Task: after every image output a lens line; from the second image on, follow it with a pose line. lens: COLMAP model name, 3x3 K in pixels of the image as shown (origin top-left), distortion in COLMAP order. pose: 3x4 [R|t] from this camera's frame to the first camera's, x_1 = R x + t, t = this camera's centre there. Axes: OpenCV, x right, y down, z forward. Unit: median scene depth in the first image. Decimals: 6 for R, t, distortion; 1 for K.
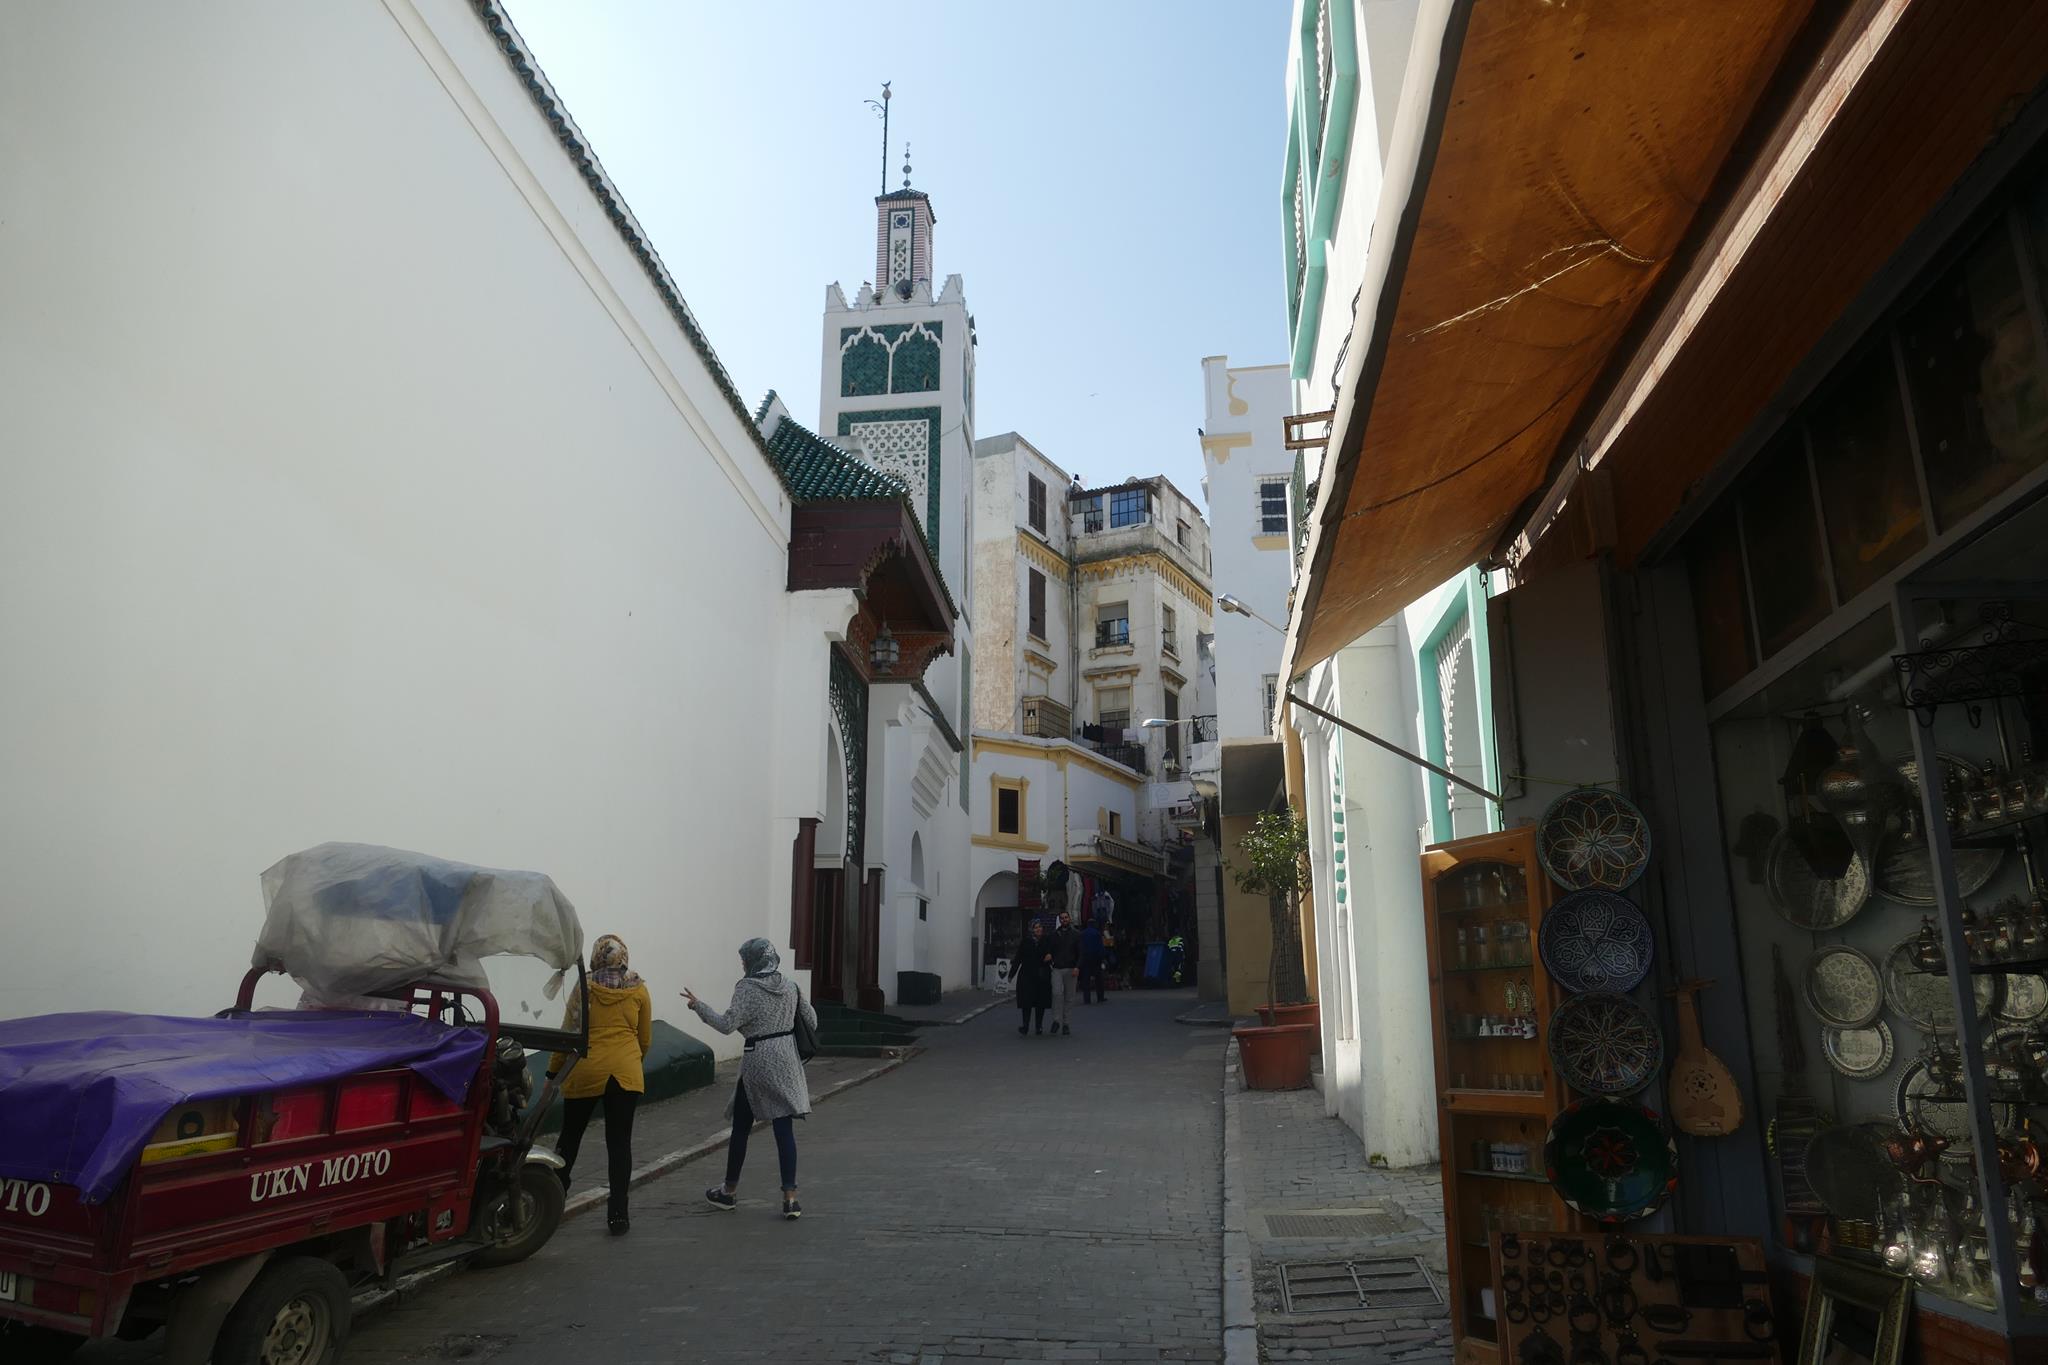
lens RADIAL K [[1451.8, 0, 1021.3], [0, 1451.8, 679.1], [0, 0, 1]] dist [-0.000555, 0.003616]
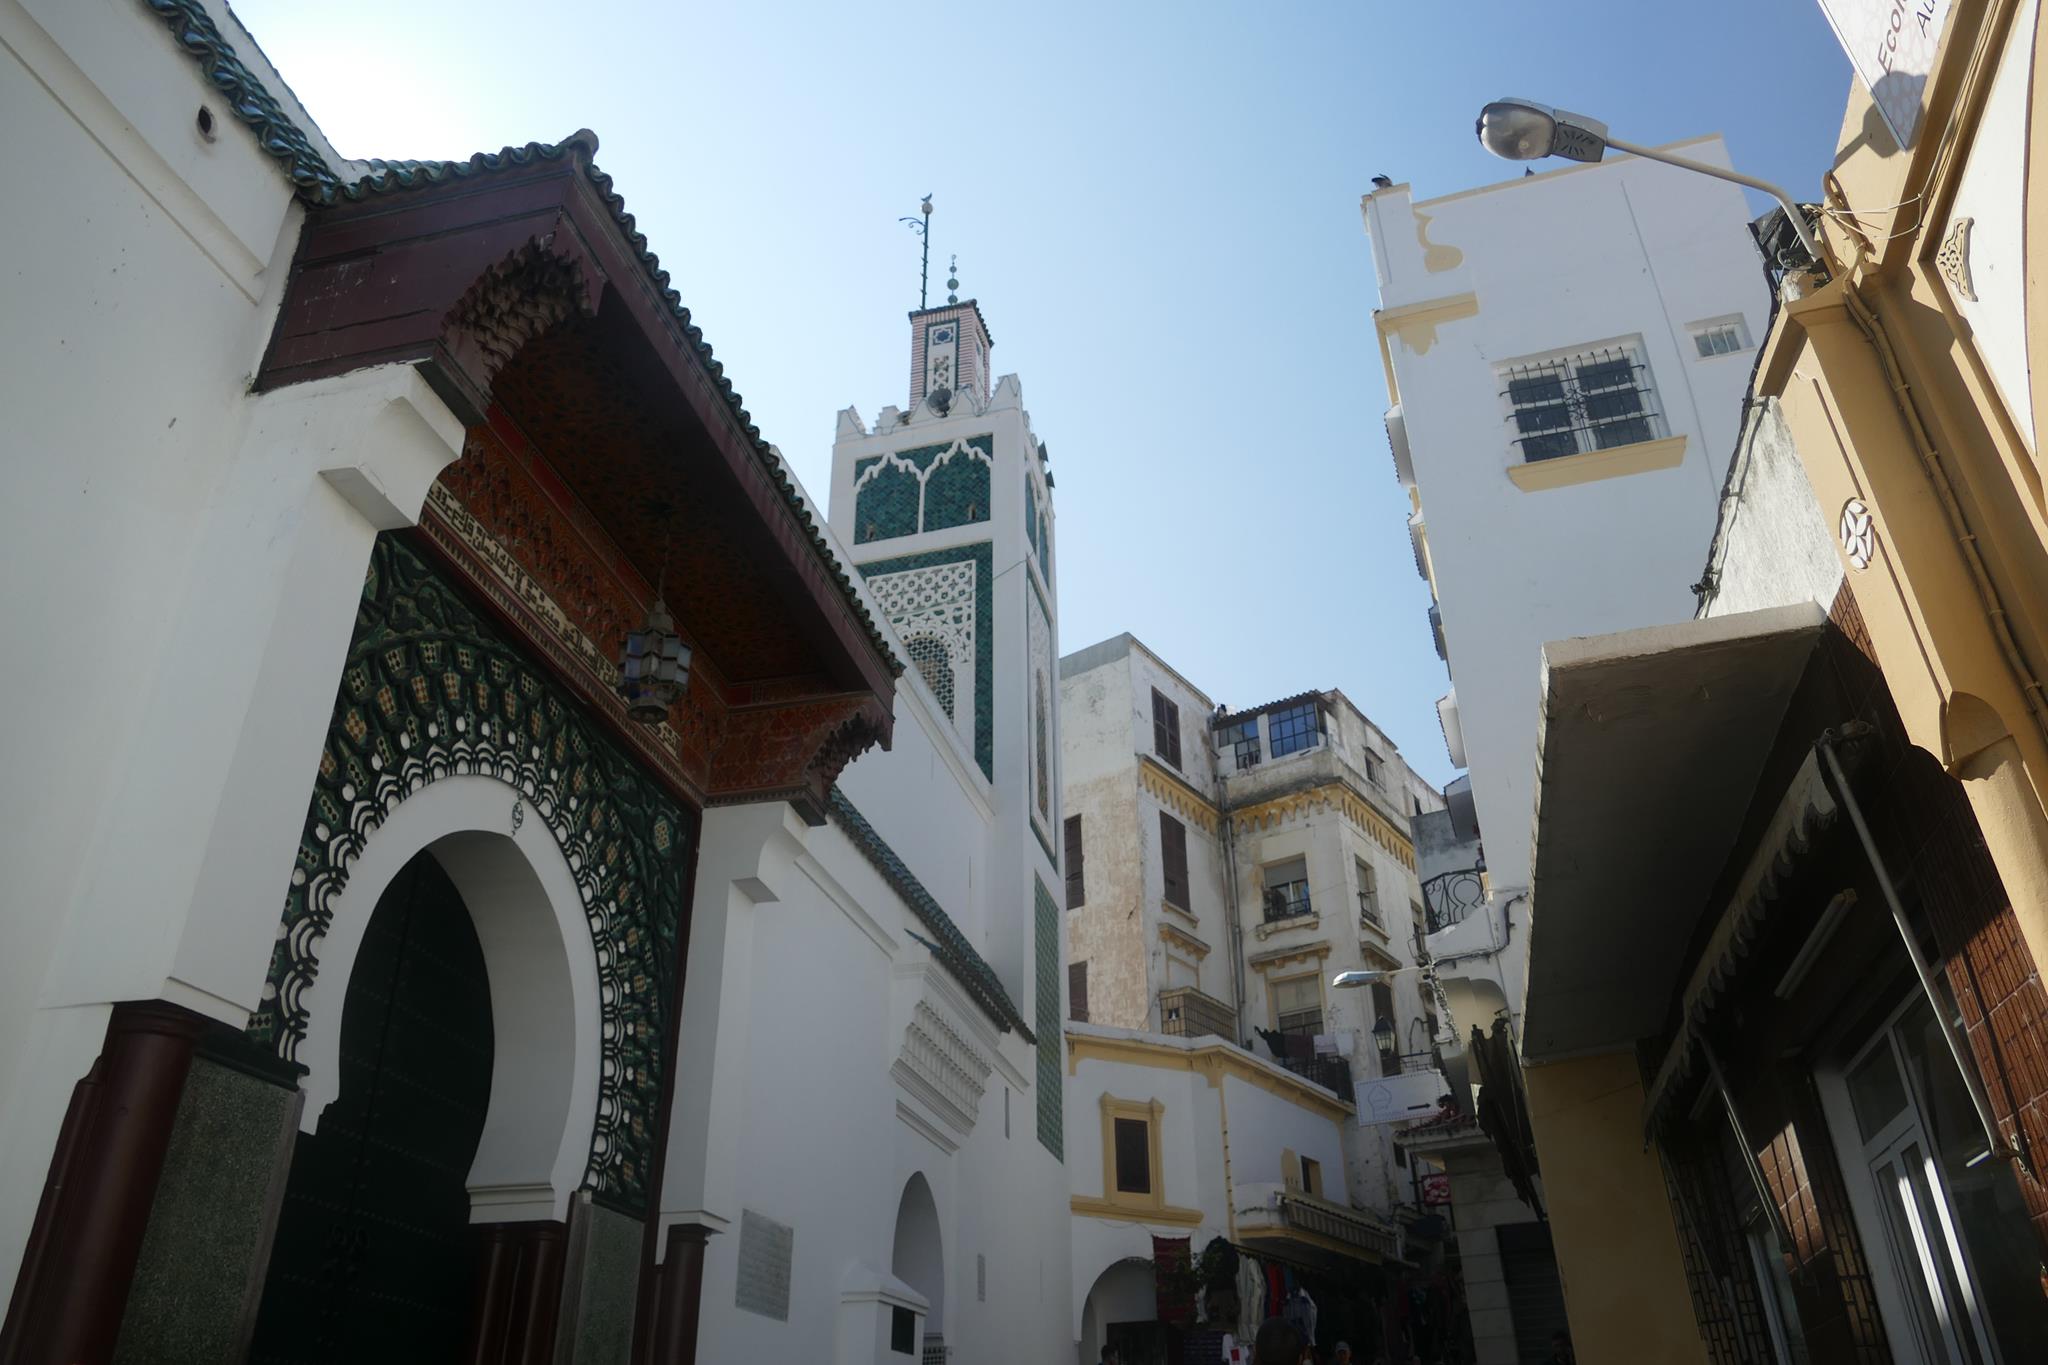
lens RADIAL K [[1451.8, 0, 1030.7], [0, 1451.8, 688.8], [0, 0, 1]] dist [-0.000555, 0.003616]
pose [[0.990537, -0.077201, -0.113474, 0.032390], [0.045559, 0.964869, -0.258753, 0.054166], [0.129463, 0.251135, 0.959255, 0.330204]]
